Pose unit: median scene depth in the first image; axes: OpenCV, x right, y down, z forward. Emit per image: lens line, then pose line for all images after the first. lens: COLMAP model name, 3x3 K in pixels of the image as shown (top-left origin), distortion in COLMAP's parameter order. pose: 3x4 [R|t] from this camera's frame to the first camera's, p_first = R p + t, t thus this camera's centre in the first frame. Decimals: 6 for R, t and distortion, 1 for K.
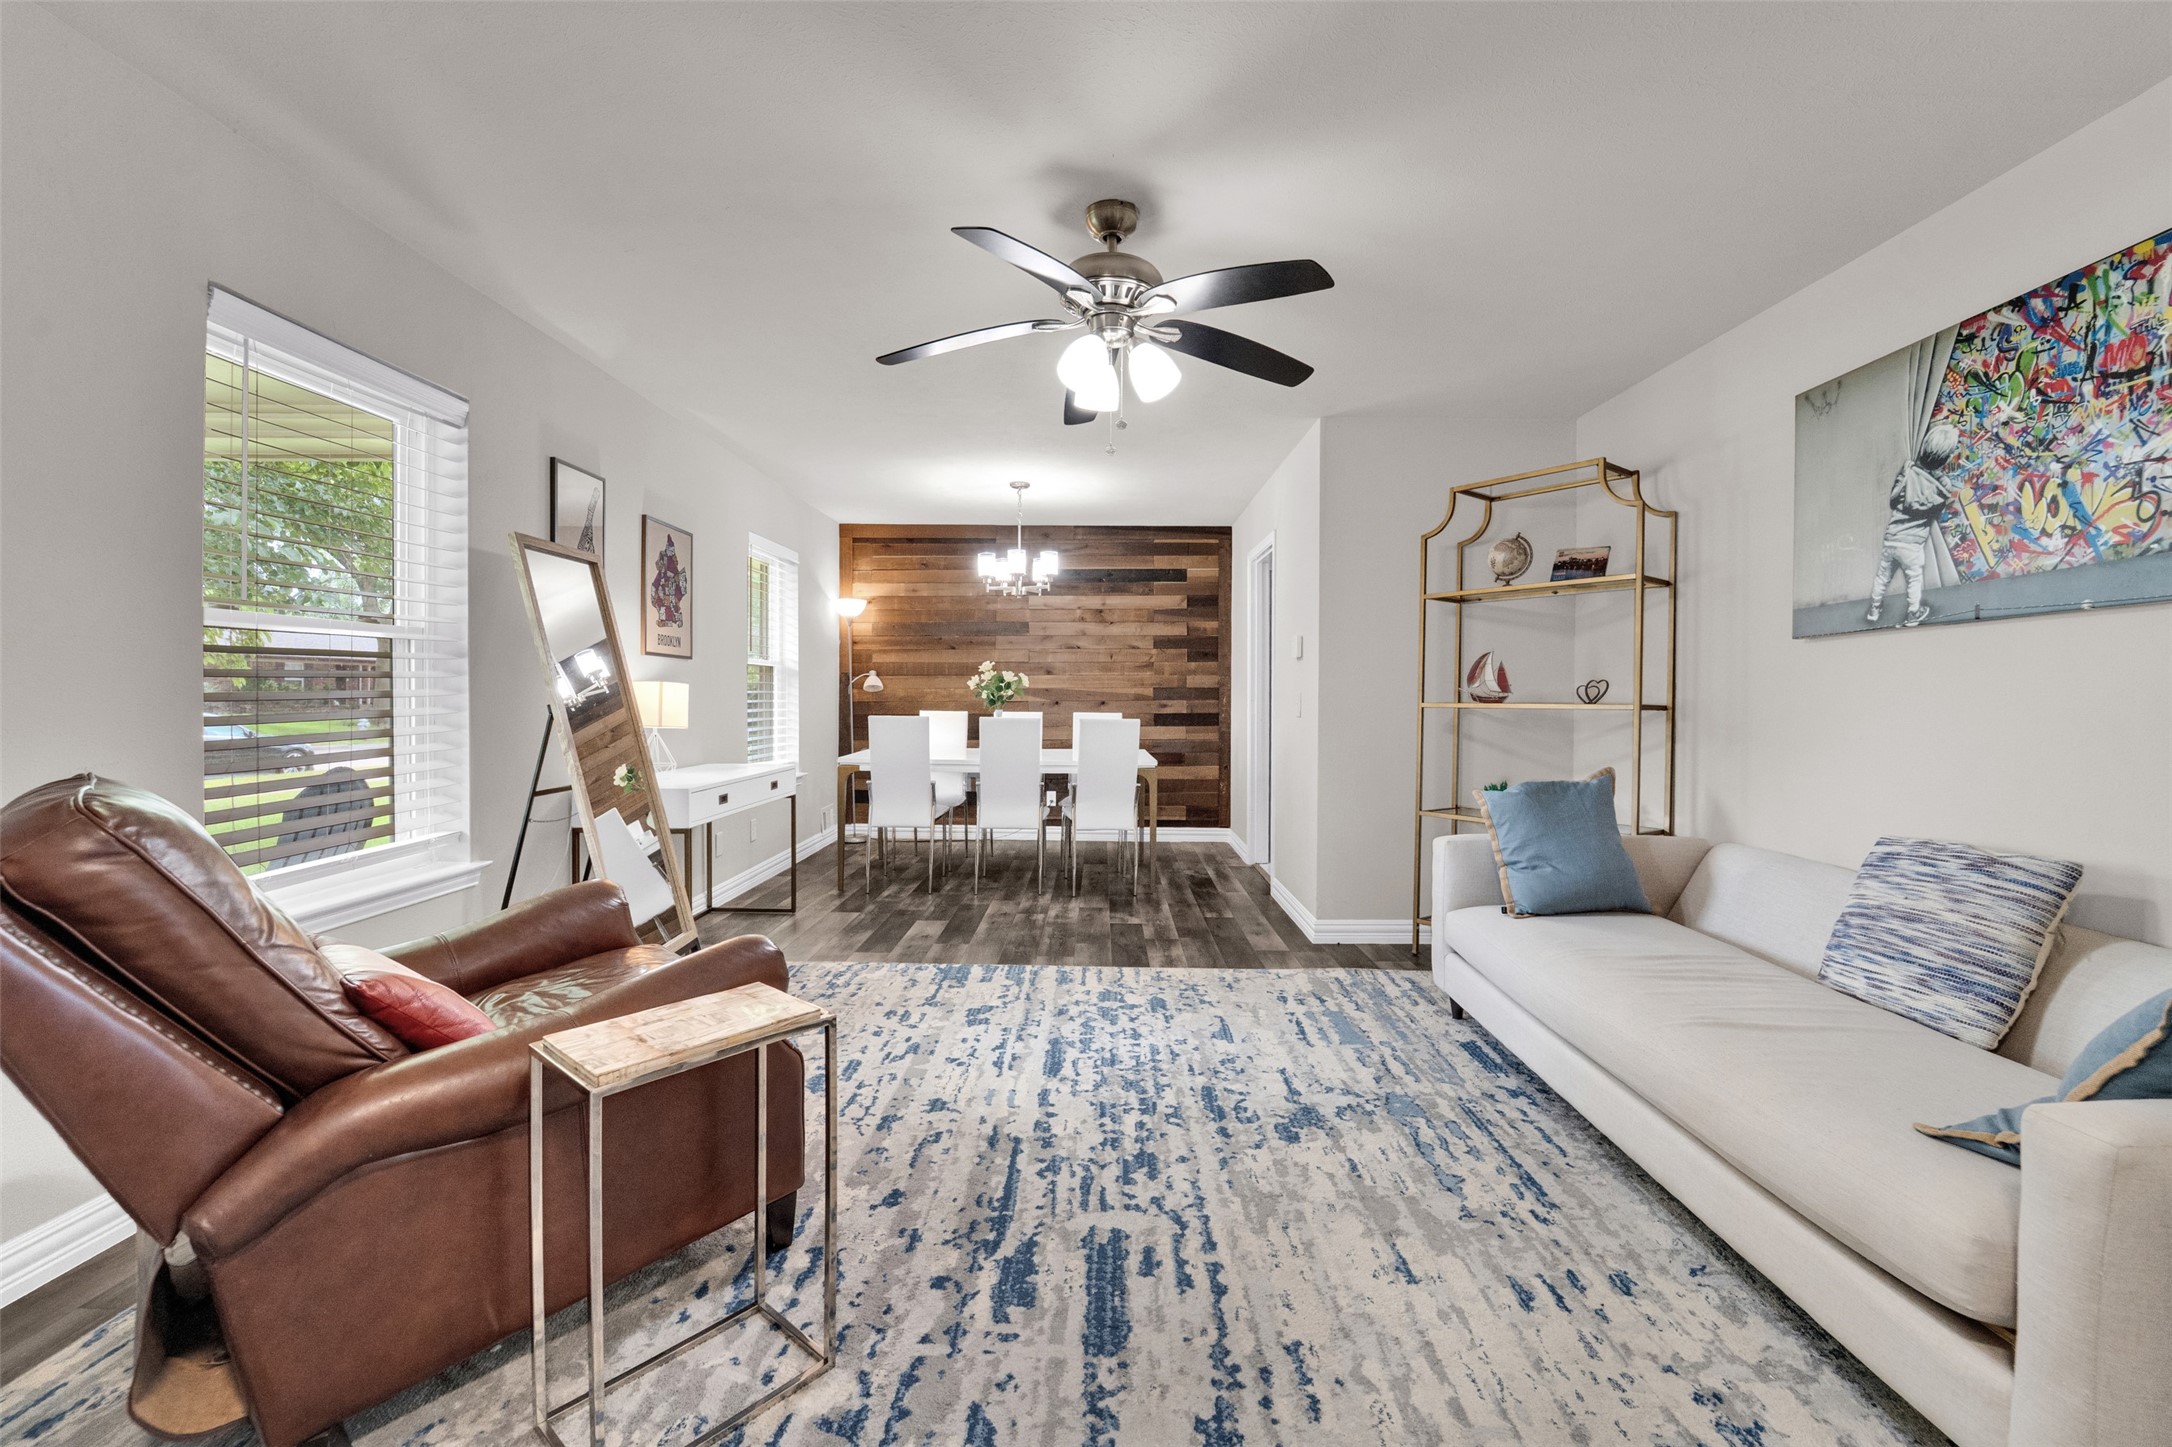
lens RADIAL K [[883.7, 0, 1071.9], [0, 883.7, 702.8], [0, 0, 1]] dist [-0.020698, 0.000209]
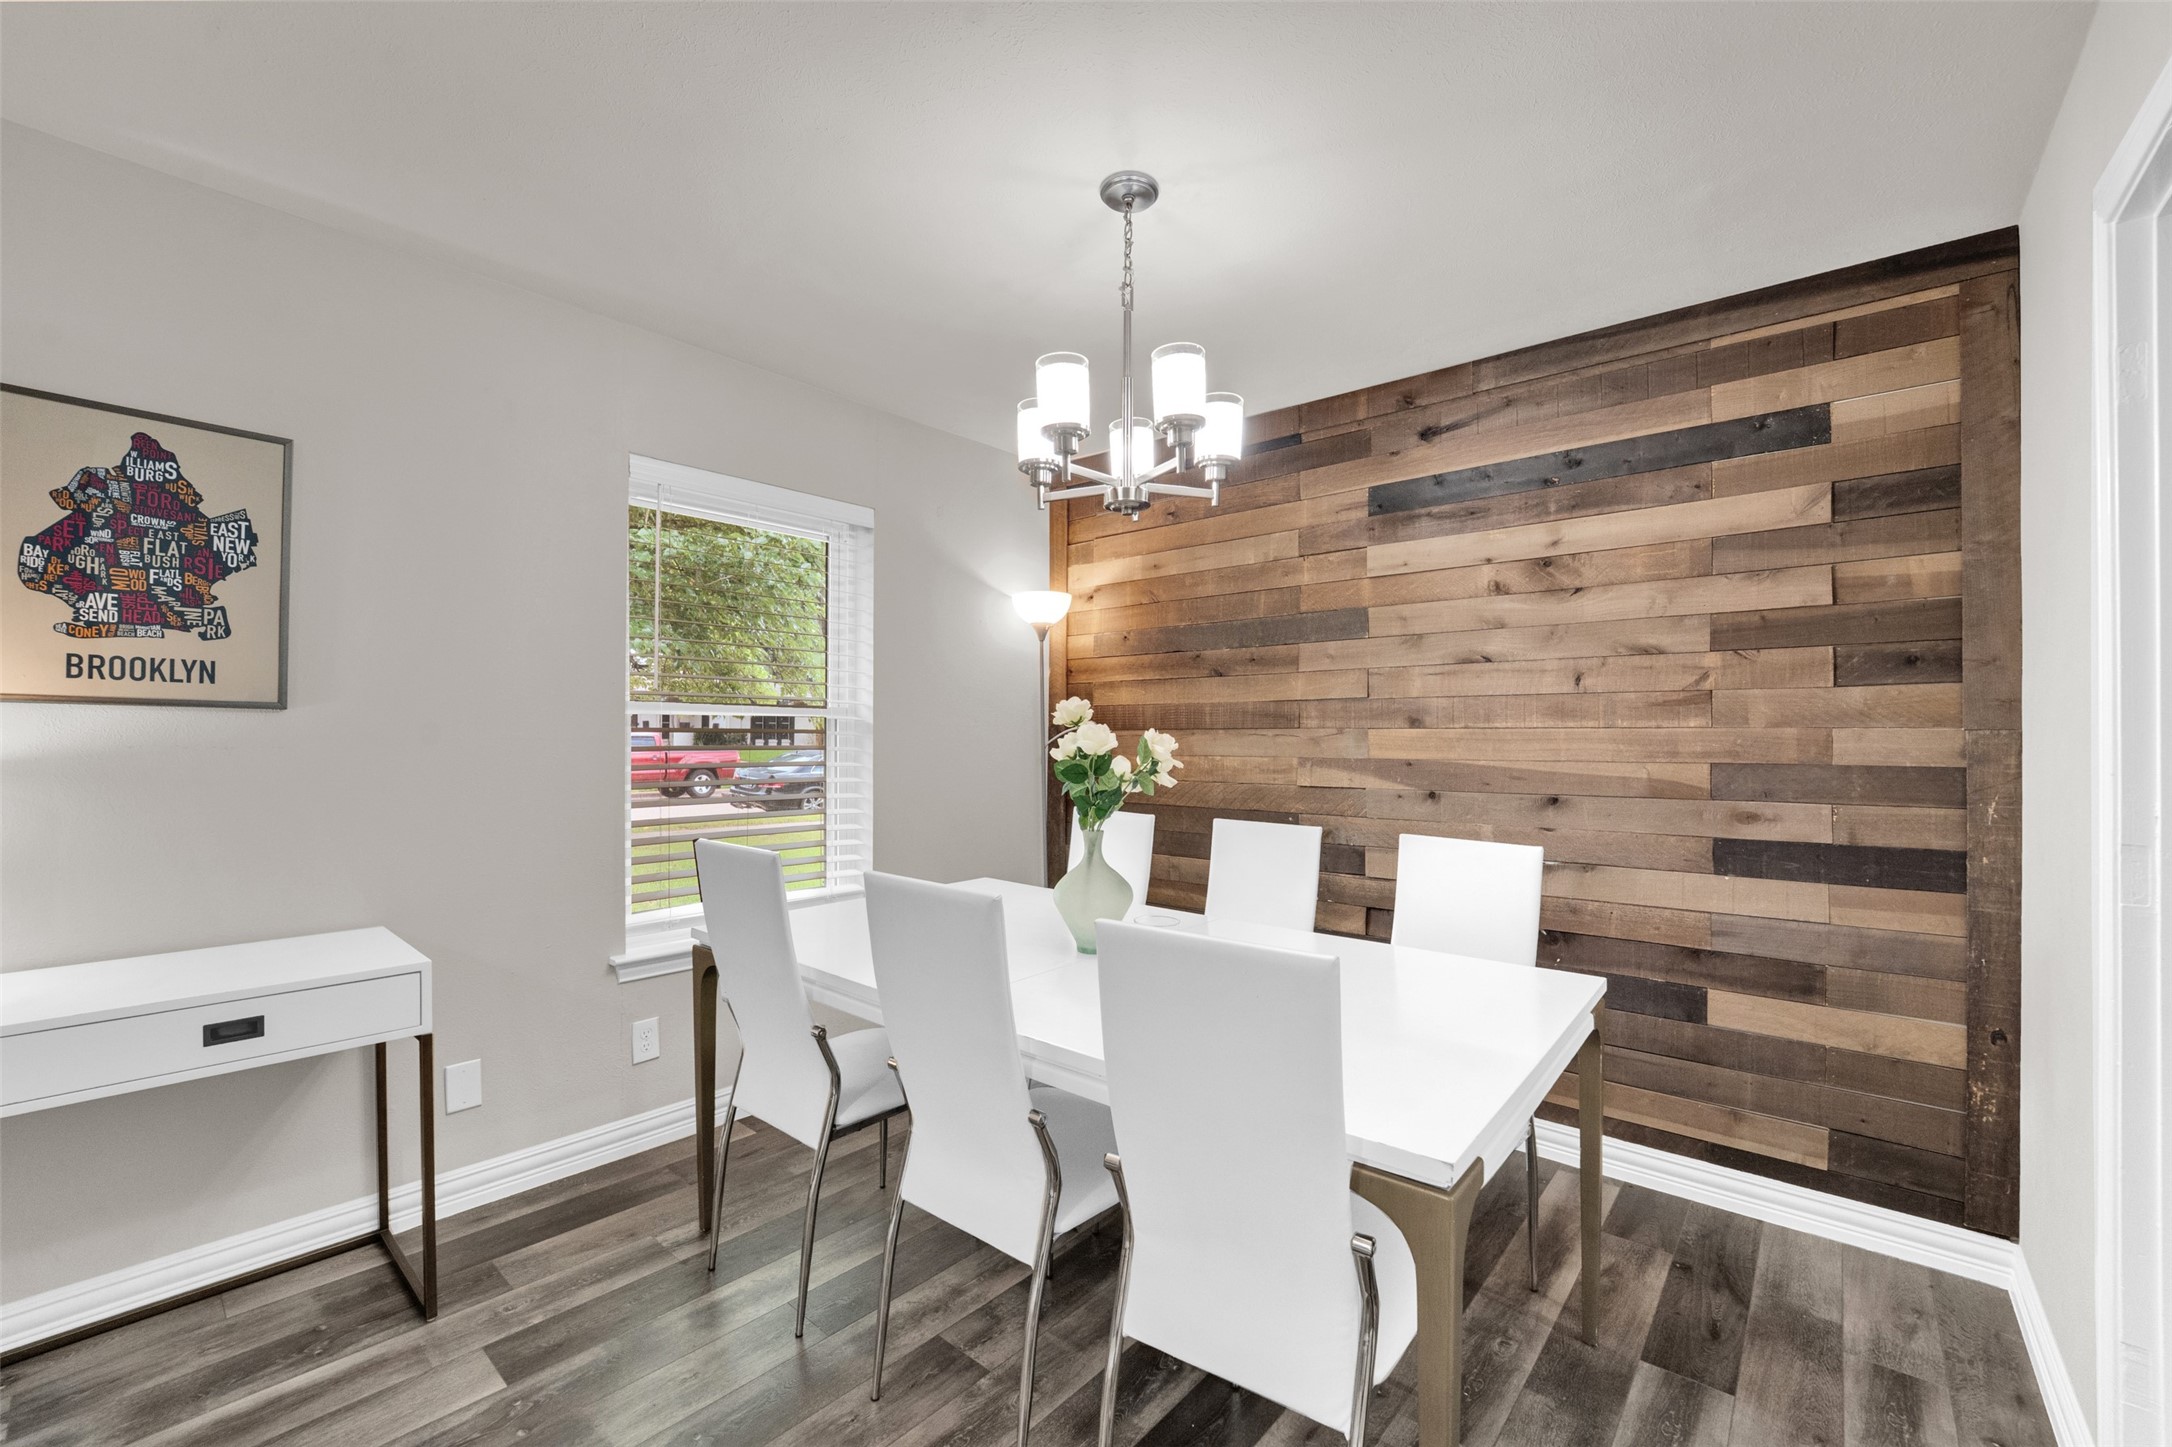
lens RADIAL K [[883.7, 0, 1072.5], [0, 883.7, 726.1], [0, 0, 1]] dist [-0.020698, 0.000209]
pose [[0.769470, -0.000604, -0.638682, 0.118504], [-0.011772, 0.999816, -0.015128, -0.023677], [0.638574, 0.019159, 0.769322, 0.573044]]
